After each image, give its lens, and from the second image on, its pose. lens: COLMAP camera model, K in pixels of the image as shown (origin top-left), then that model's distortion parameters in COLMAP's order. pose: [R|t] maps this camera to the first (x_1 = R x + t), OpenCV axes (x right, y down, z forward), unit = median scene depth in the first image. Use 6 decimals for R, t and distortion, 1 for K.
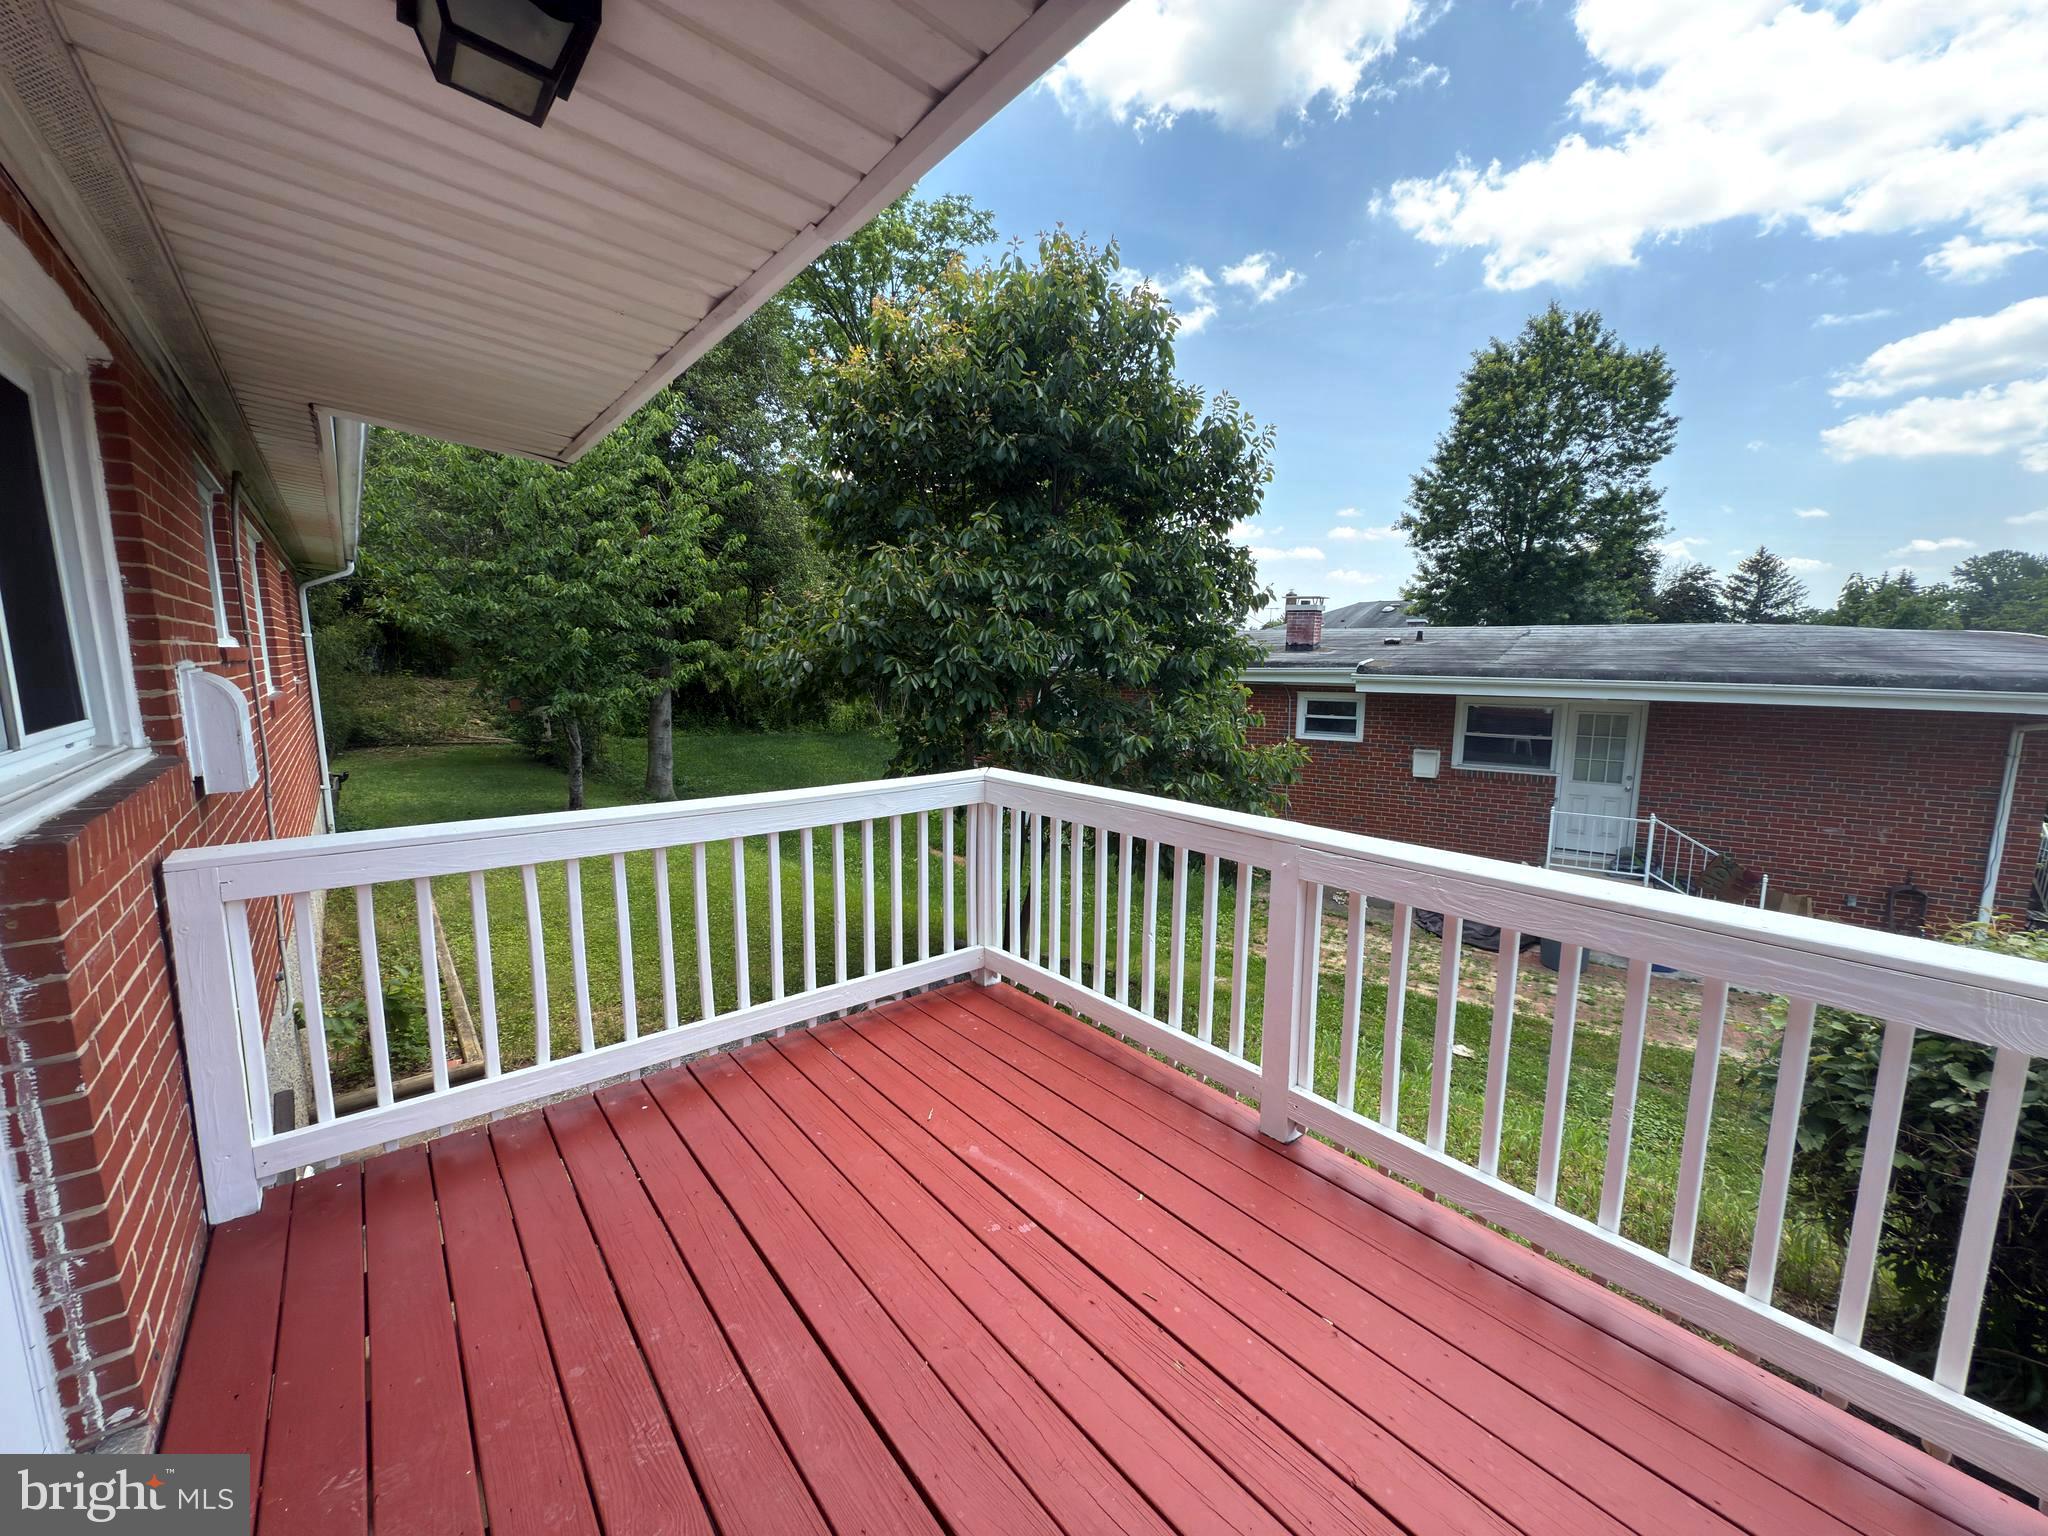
lens RADIAL K [[824.4, 0, 1029.2], [0, 824.4, 771.7], [0, 0, 1]] dist [-0.001134, 0.000458]
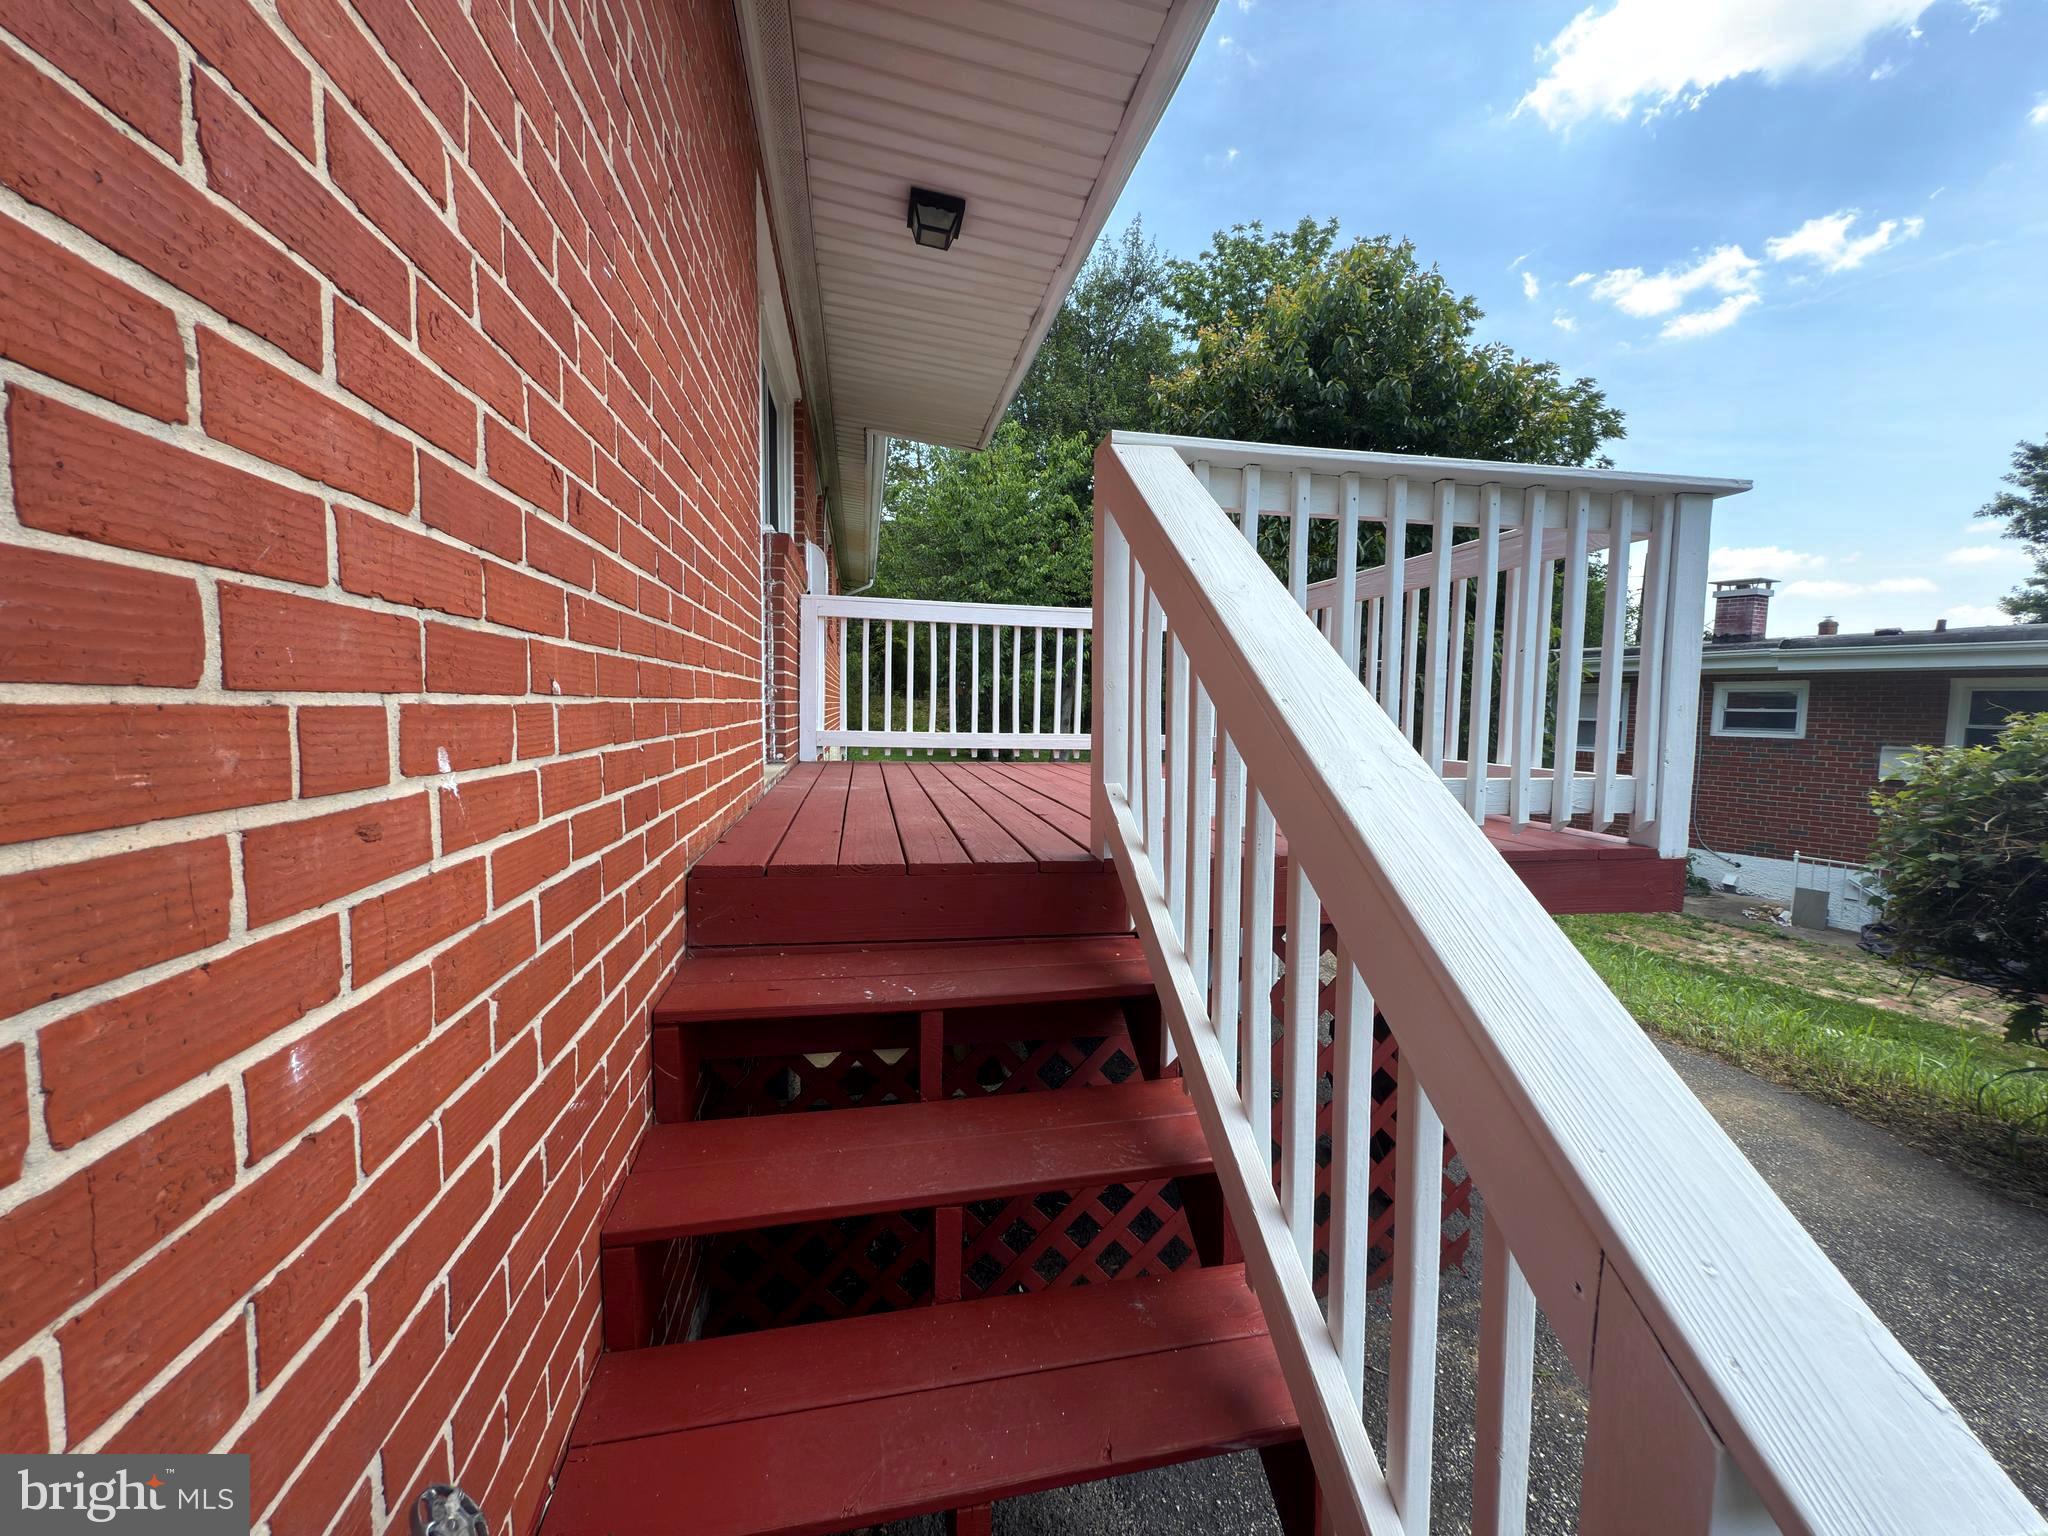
lens RADIAL K [[824.4, 0, 1017.8], [0, 824.4, 771.4], [0, 0, 1]] dist [-0.001134, 0.000458]
pose [[0.877415, 0.048051, -0.477319, 0.243678], [-0.082645, 0.995236, -0.051730, 0.258156], [0.472560, 0.084837, 0.877206, -0.278321]]
